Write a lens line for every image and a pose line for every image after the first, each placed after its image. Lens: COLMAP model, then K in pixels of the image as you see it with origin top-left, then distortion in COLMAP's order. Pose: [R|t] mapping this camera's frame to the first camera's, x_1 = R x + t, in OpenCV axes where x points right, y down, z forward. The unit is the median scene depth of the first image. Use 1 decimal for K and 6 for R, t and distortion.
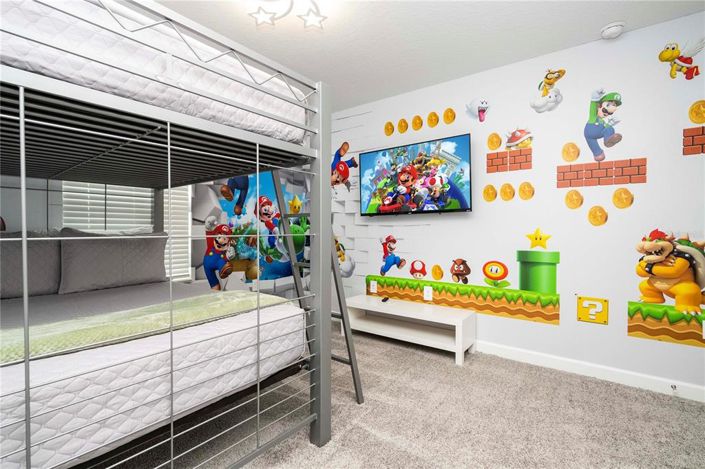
lens RADIAL K [[319.0, 0, 358.9], [0, 319.0, 232.2], [0, 0, 1]] dist [0.004195, -0.000363]
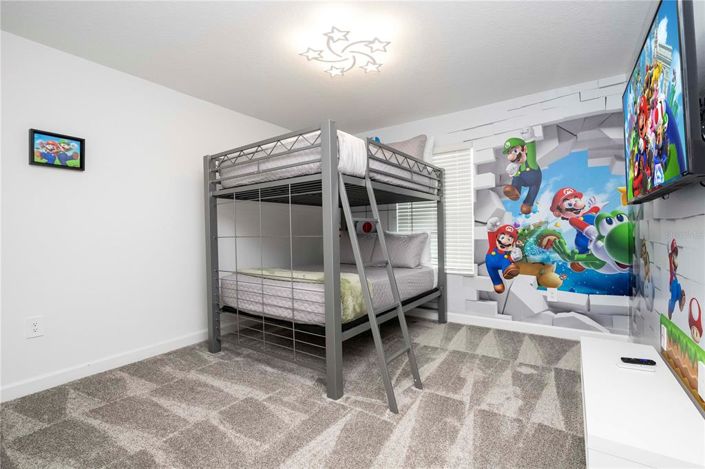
lens RADIAL K [[319.0, 0, 357.4], [0, 319.0, 232.1], [0, 0, 1]] dist [0.004195, -0.000363]
pose [[0.051208, -0.003870, -0.998681, 0.534240], [0.005246, 0.999980, -0.003606, -0.000437], [0.998674, -0.005054, 0.051227, 0.473871]]
